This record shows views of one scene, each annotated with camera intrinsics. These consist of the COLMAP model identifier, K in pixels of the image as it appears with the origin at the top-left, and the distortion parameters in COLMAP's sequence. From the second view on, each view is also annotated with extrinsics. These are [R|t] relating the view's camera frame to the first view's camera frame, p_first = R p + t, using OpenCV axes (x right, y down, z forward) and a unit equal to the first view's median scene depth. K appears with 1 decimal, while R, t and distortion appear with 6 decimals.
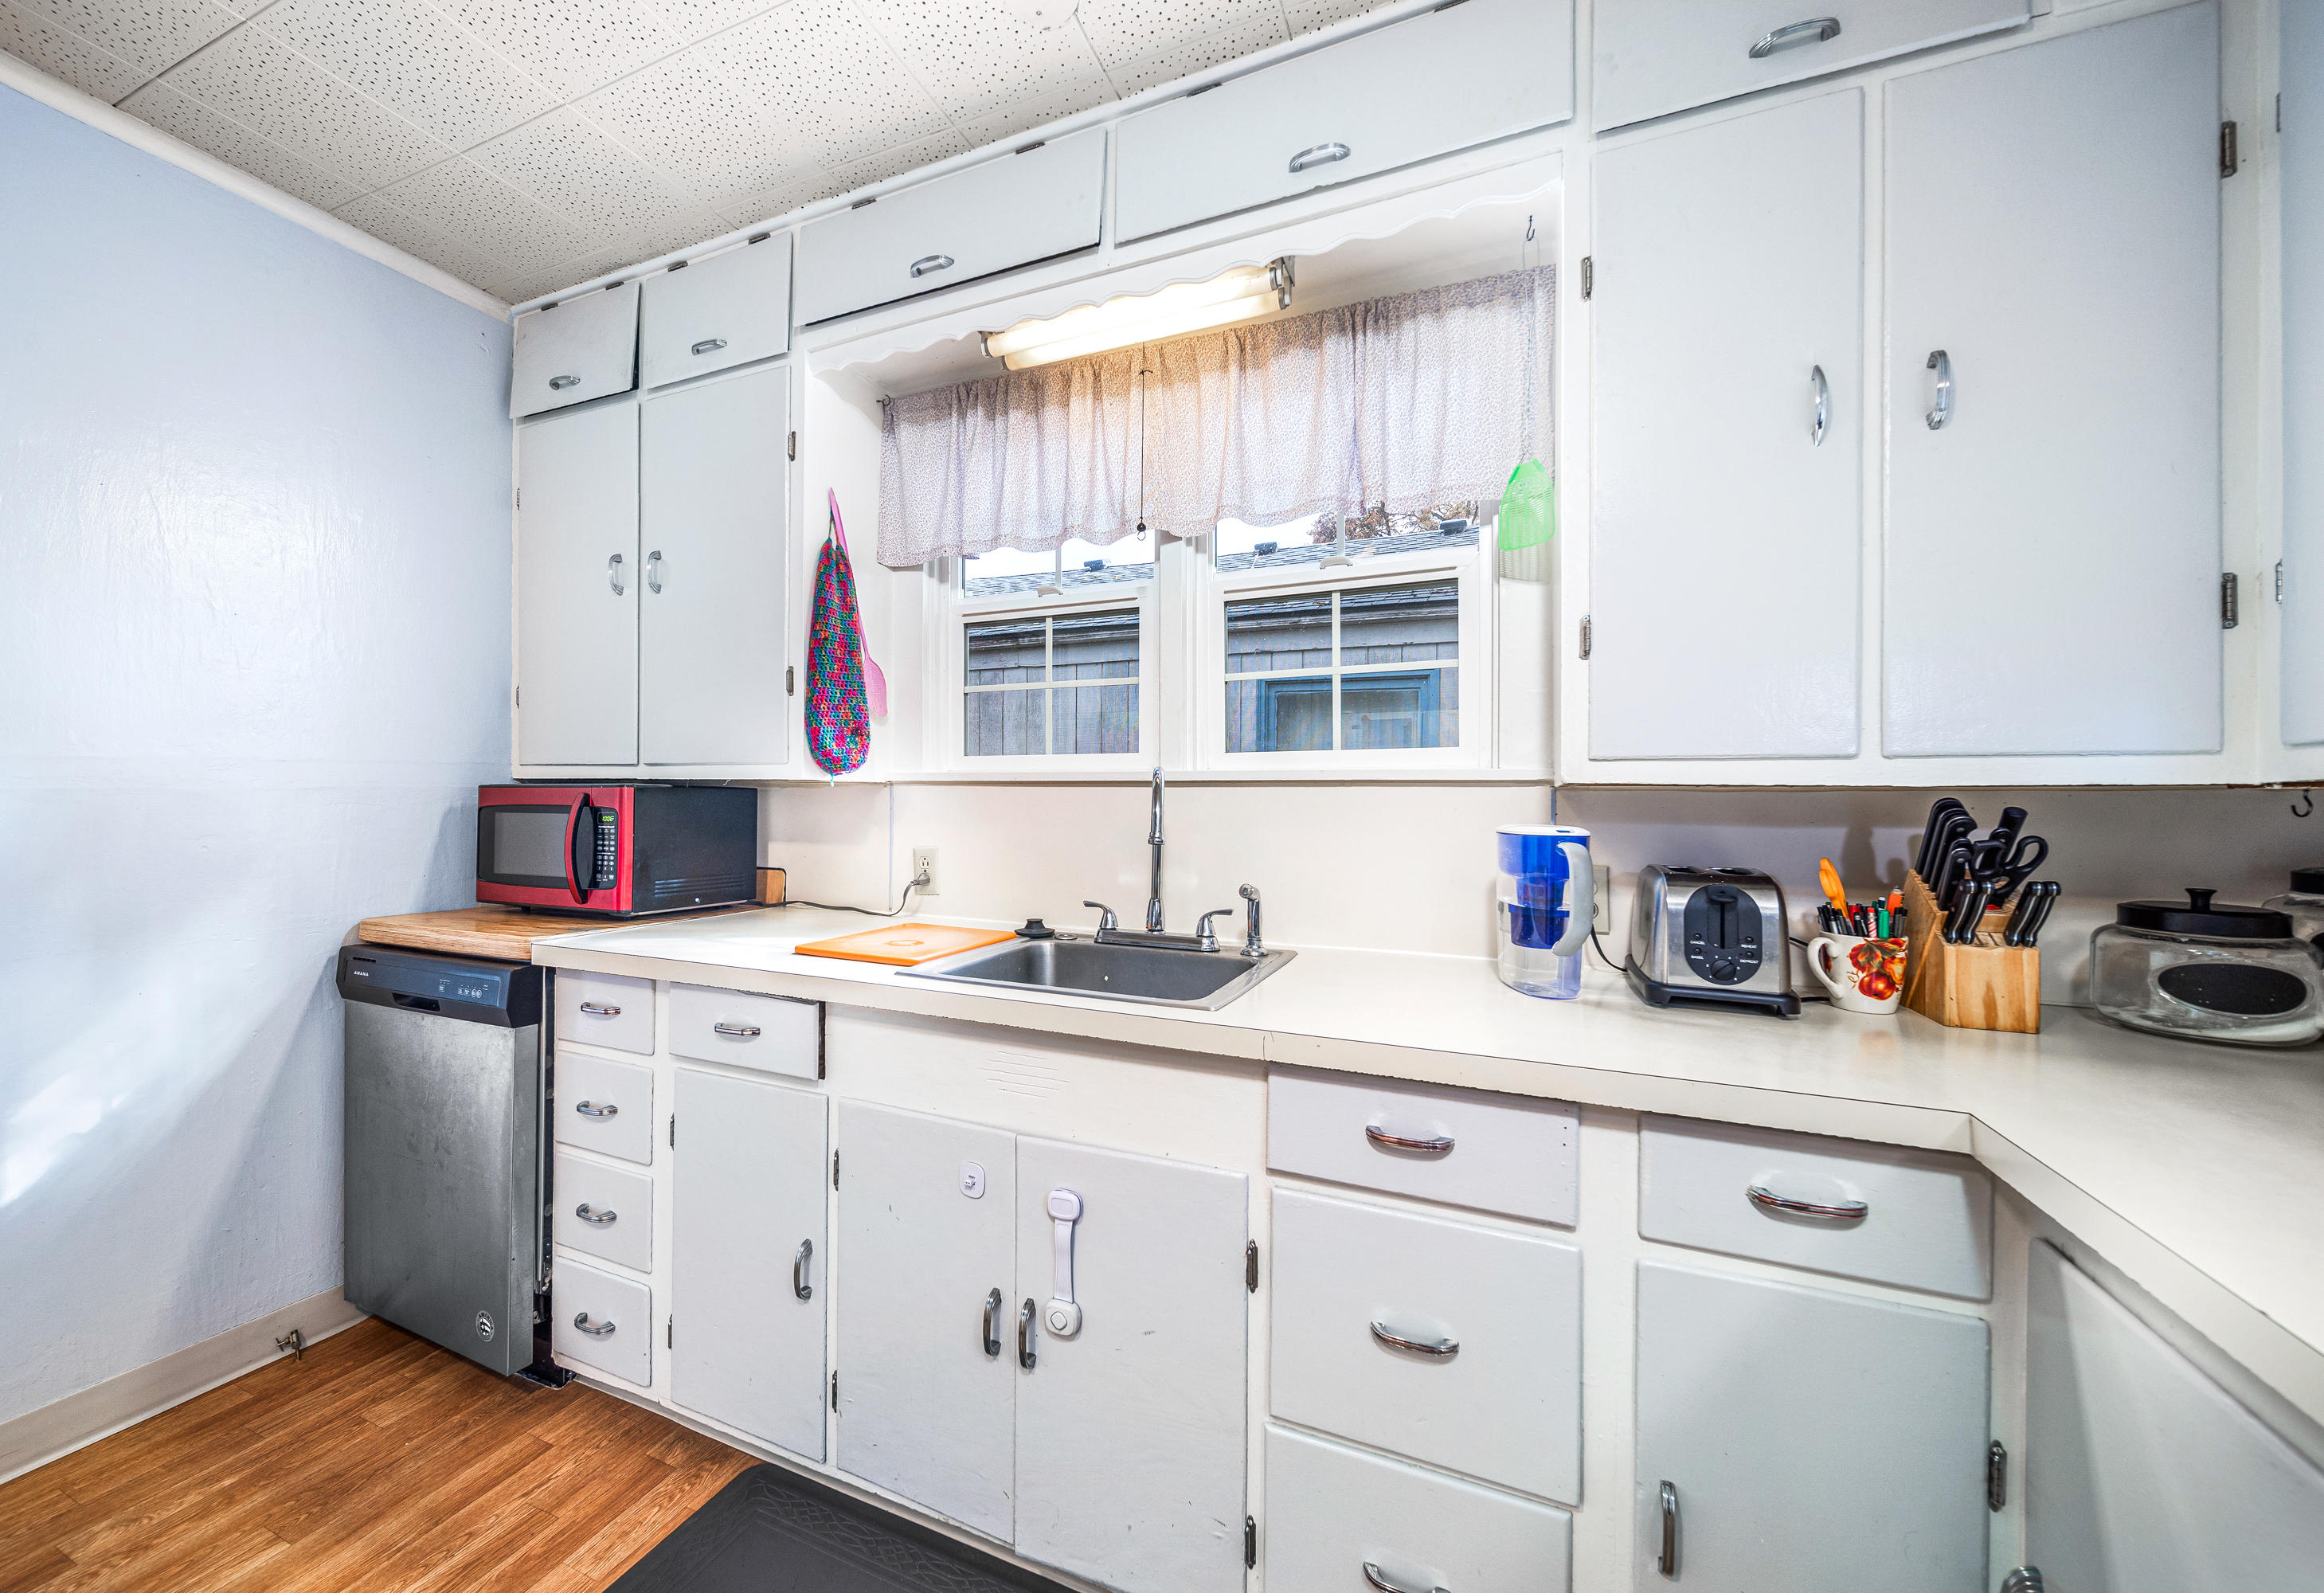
lens RADIAL K [[862.2, 0, 1139.1], [0, 862.2, 793.3], [0, 0, 1]] dist [-0.000301, -0.000911]
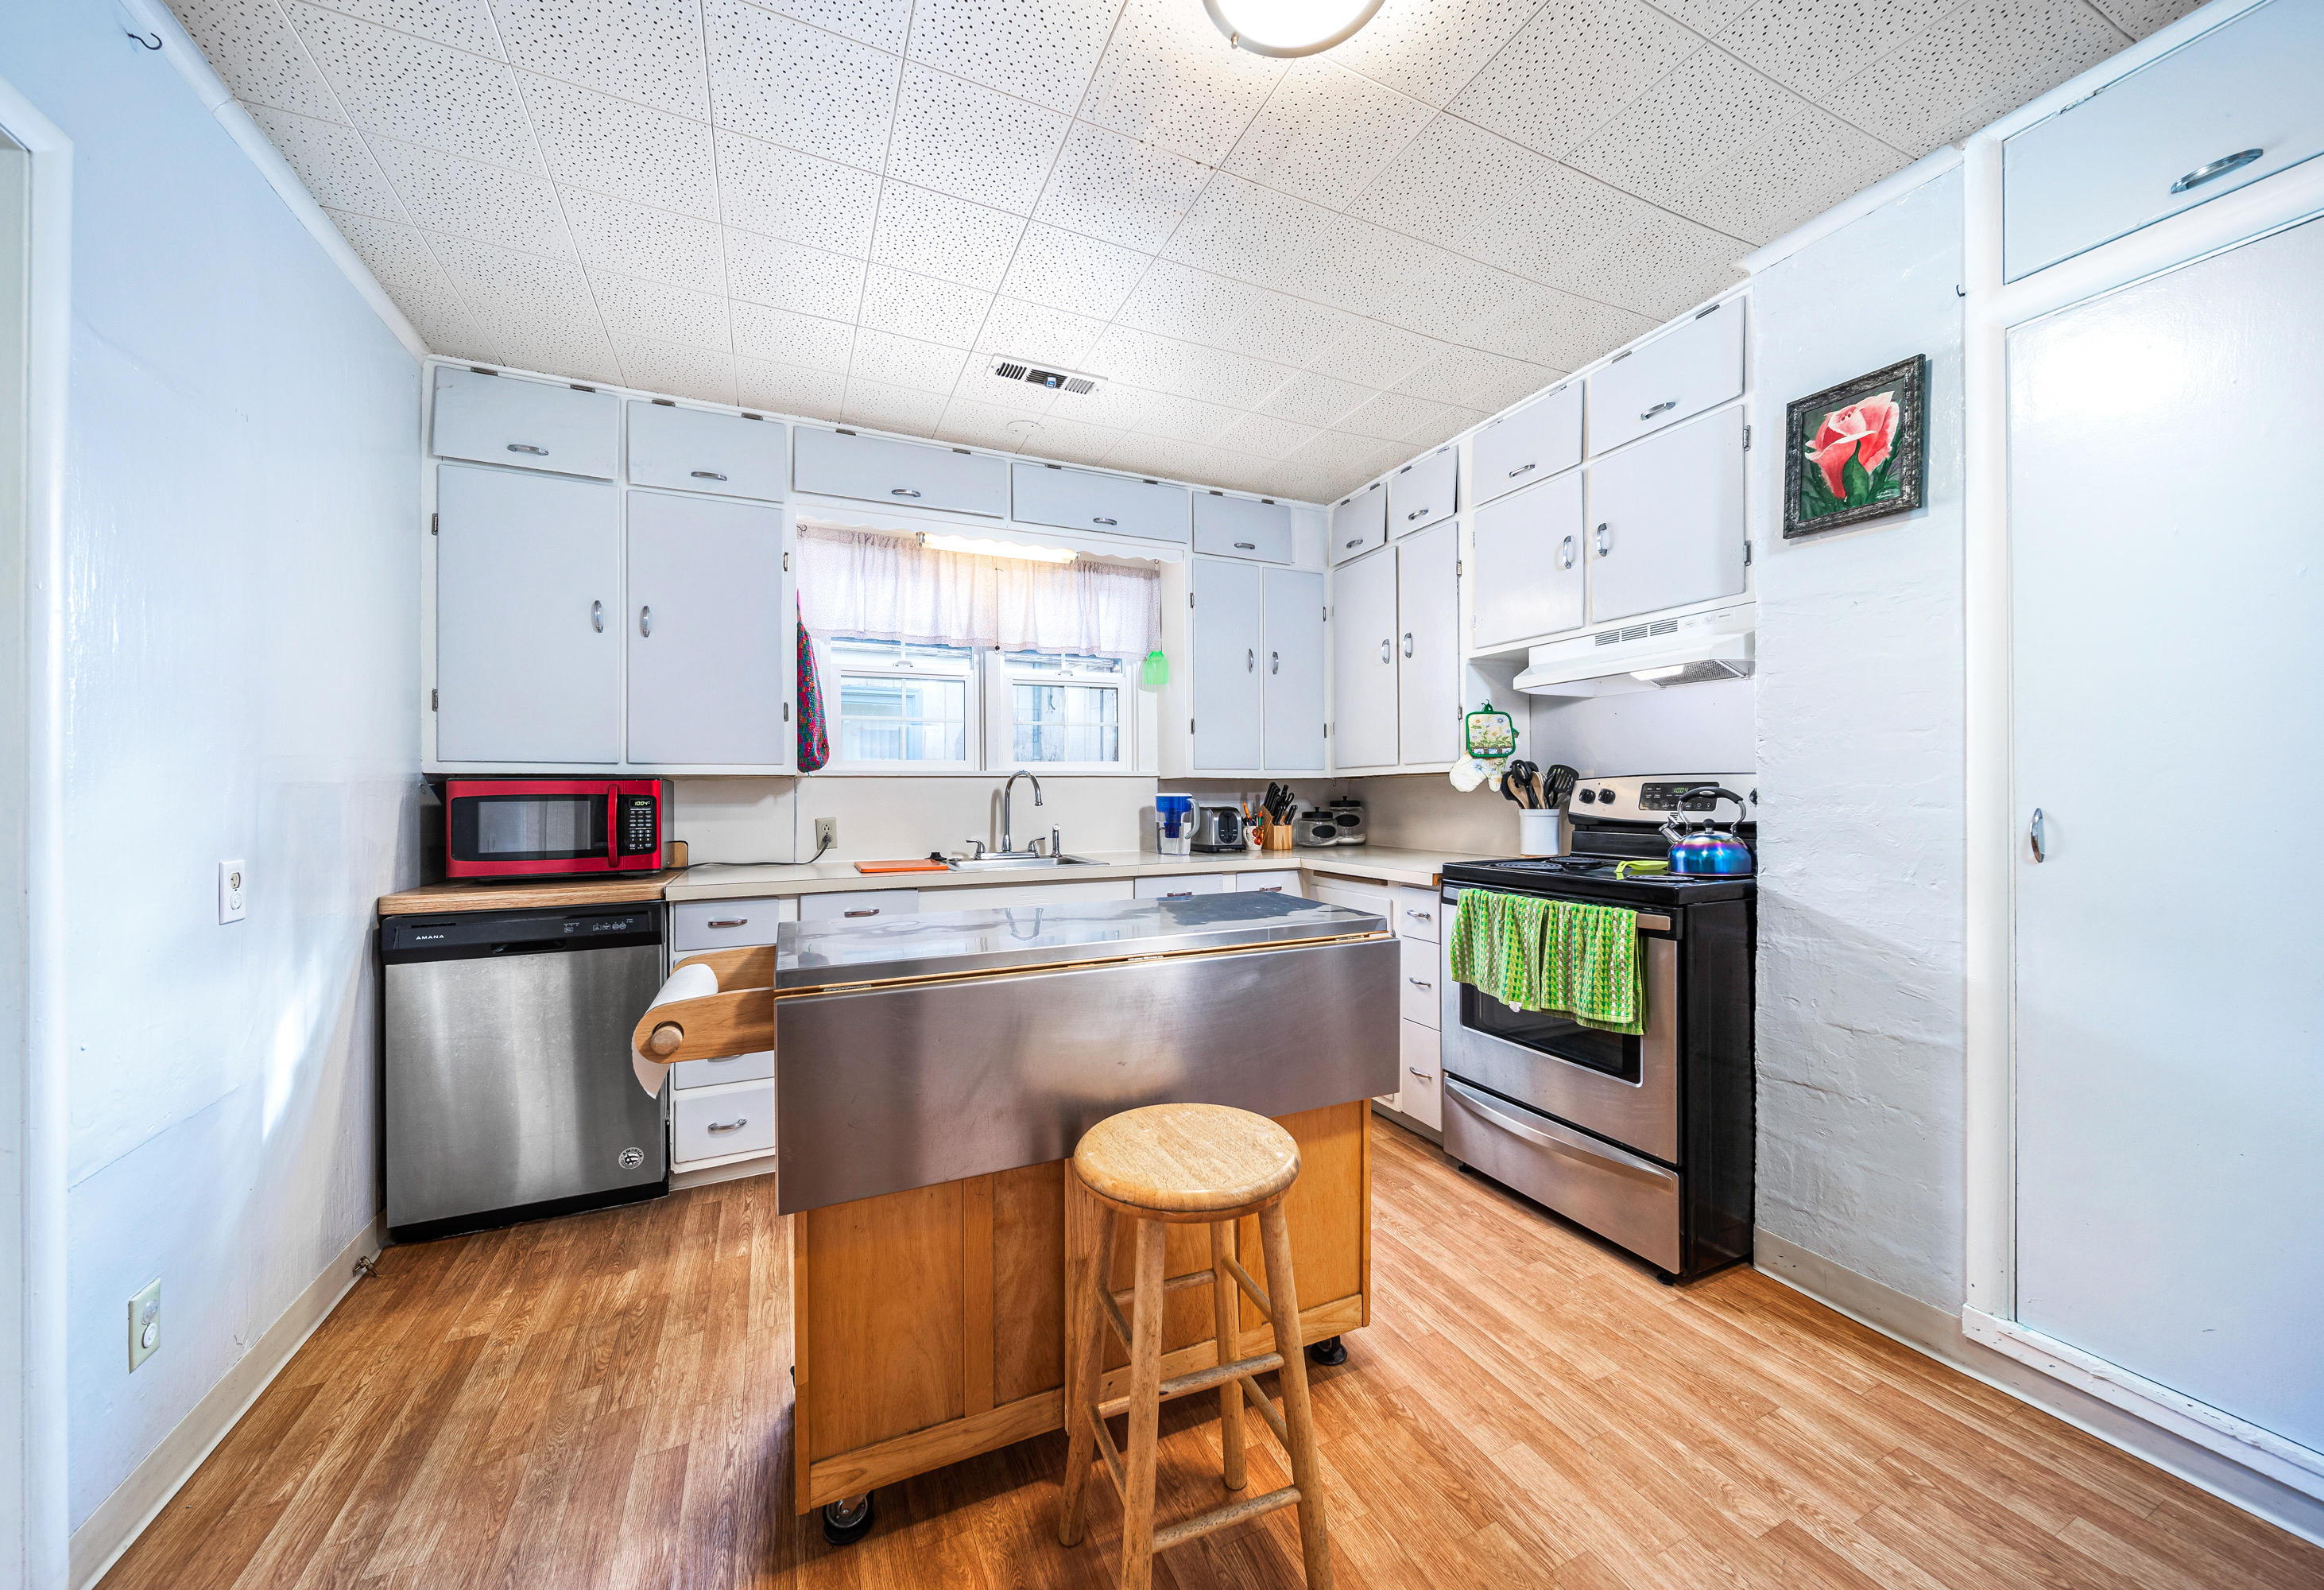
lens RADIAL K [[862.3, 0, 1177.6], [0, 862.3, 790.2], [0, 0, 1]] dist [-0.000301, -0.000911]
pose [[0.659148, -0.010333, 0.751942, -1.535145], [0.009176, 0.999942, 0.005698, 0.012555], [-0.751957, 0.003144, 0.659204, -0.776824]]
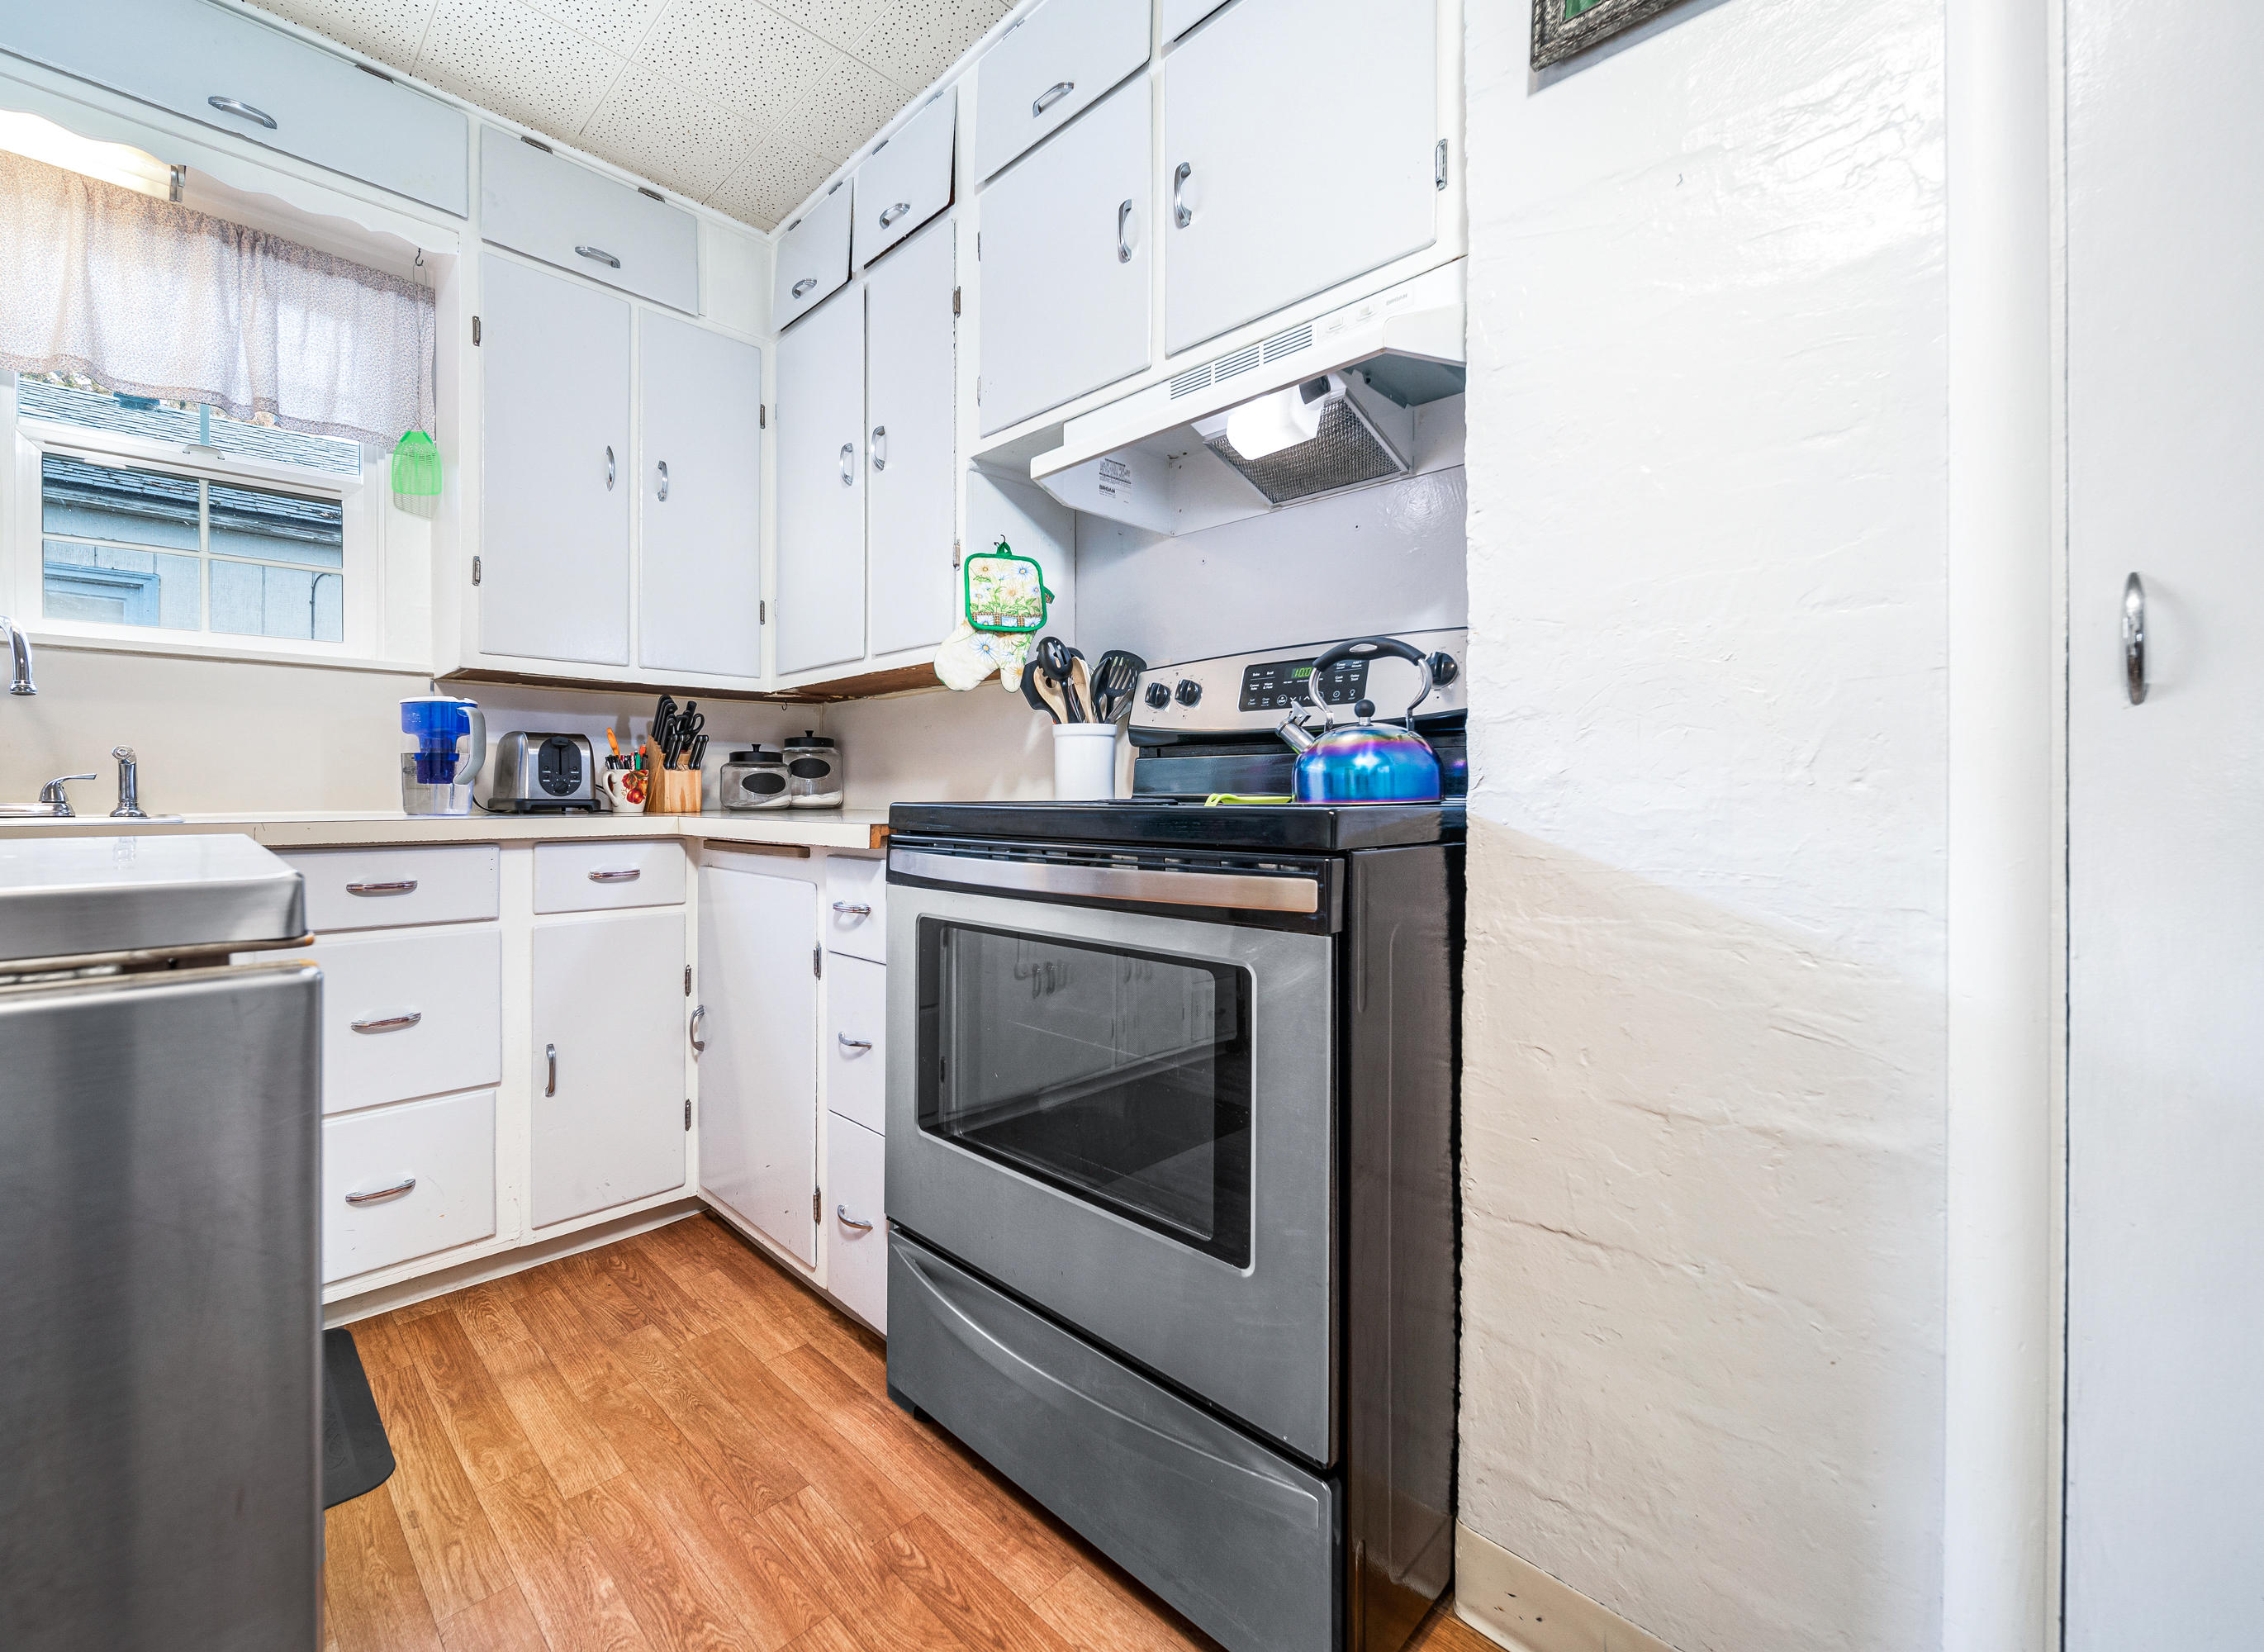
lens RADIAL K [[941.7, 0, 1065.4], [0, 941.7, 794.2], [0, 0, 1]] dist [0.000155, -0.001663]
pose [[0.381731, -0.006392, 0.924251, -0.555726], [-0.000245, 0.999975, 0.007017, 0.181376], [-0.924273, -0.002905, 0.381720, -0.524482]]
